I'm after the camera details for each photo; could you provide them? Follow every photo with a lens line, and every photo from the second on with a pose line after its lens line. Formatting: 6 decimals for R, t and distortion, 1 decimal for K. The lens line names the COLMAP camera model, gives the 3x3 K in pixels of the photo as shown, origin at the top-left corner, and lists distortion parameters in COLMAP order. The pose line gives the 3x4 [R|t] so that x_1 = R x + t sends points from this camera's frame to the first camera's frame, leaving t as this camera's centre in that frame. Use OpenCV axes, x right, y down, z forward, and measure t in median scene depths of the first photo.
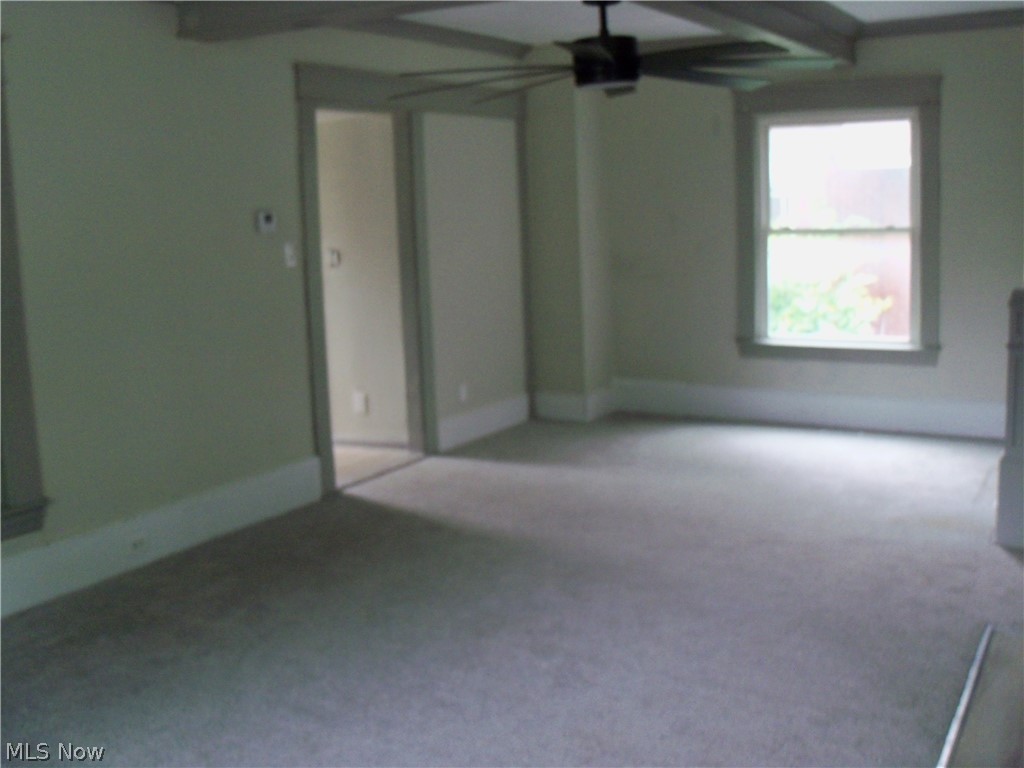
lens RADIAL K [[1102.2, 0, 512.0], [0, 1102.2, 384.0], [0, 0, 1]] dist [-0.155676, 0.029842]
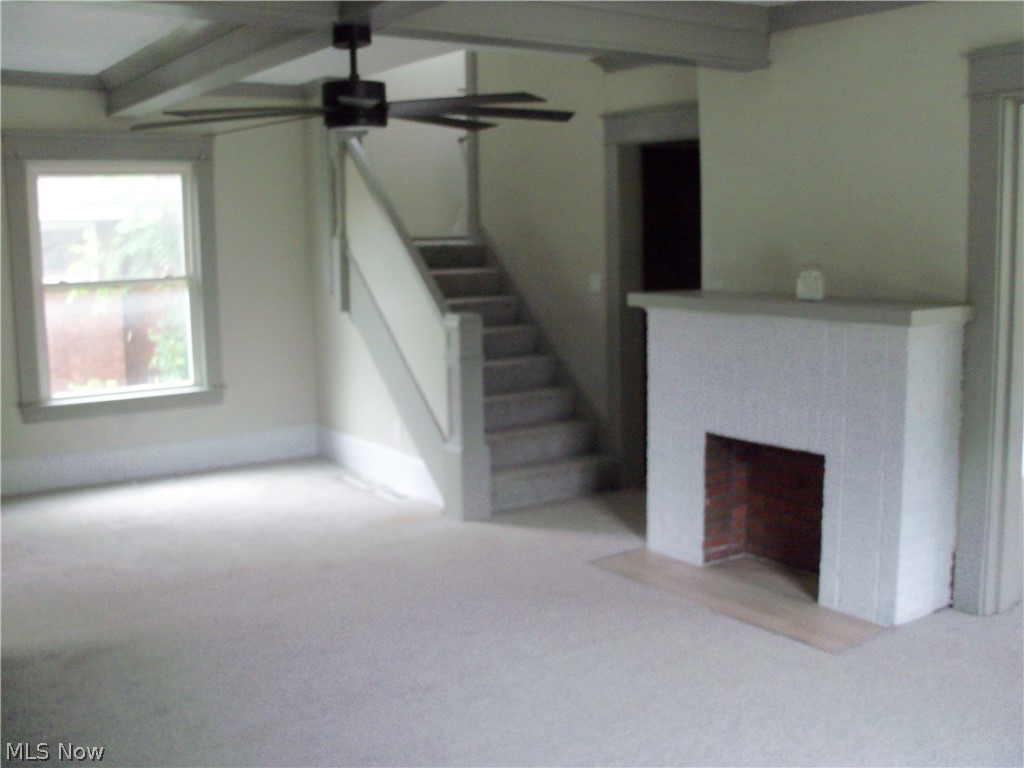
lens RADIAL K [[1102.2, 0, 512.0], [0, 1102.2, 384.0], [0, 0, 1]] dist [-0.155676, 0.029842]
pose [[0.426364, -0.096035, 0.899439, -0.466649], [0.149555, 0.988147, 0.034612, -0.030722], [-0.892103, 0.119759, 0.435673, 0.268293]]
